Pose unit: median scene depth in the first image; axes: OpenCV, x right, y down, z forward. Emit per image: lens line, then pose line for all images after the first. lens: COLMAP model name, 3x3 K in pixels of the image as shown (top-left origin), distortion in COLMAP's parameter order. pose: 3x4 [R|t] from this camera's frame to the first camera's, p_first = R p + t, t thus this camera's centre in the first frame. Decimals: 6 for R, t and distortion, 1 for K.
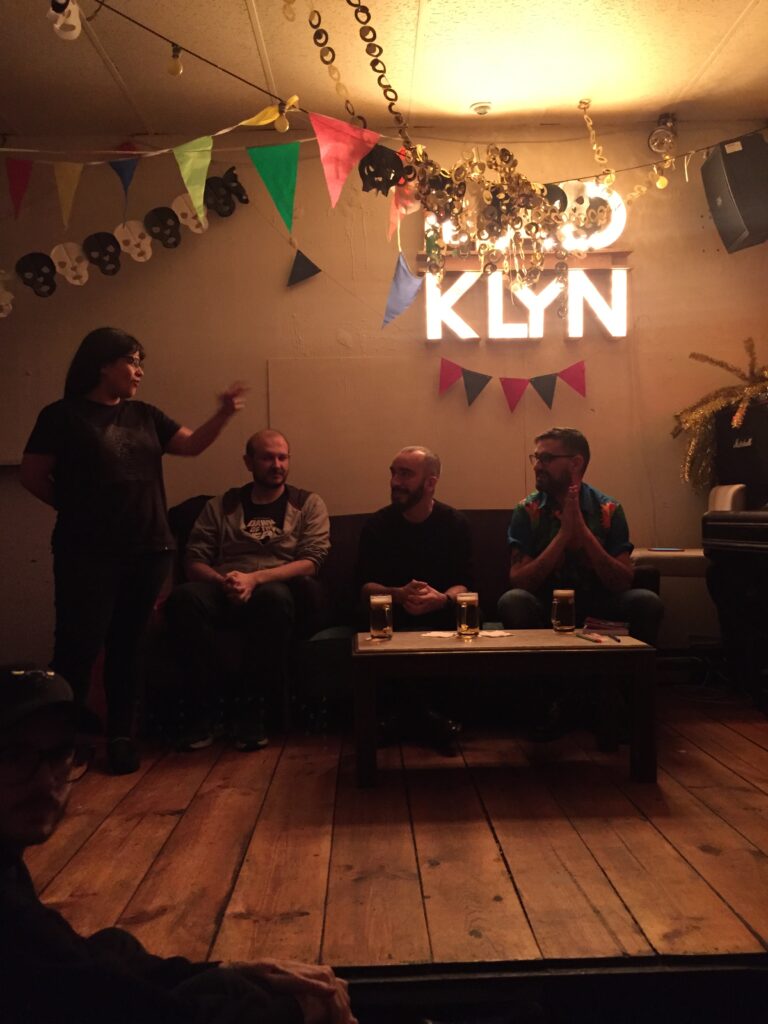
lens RADIAL K [[864.1, 0, 387.4], [0, 864.1, 521.8], [0, 0, 1]] dist [0.020287, -0.003637]
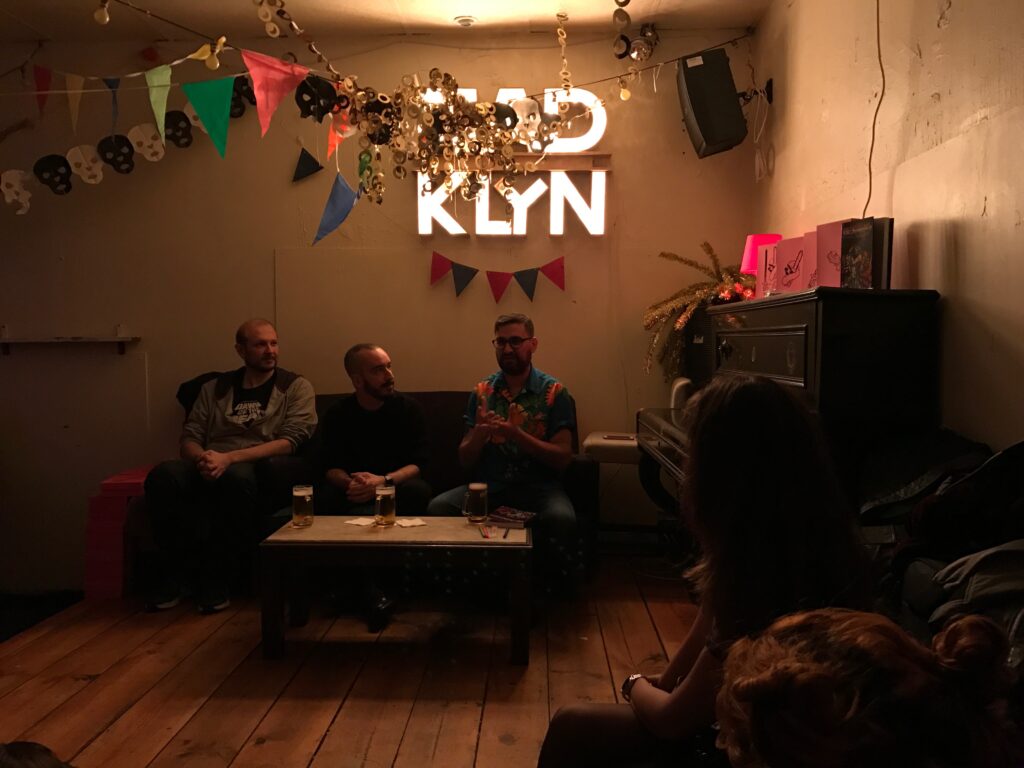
lens RADIAL K [[822.3, 0, 506.2], [0, 822.3, 386.0], [0, 0, 1]] dist [0.025166, -0.021044]
pose [[0.998106, 0.026990, -0.055281, 0.240135], [-0.024592, 0.998746, 0.043599, -0.075774], [0.056388, -0.042157, 0.997518, -0.033832]]
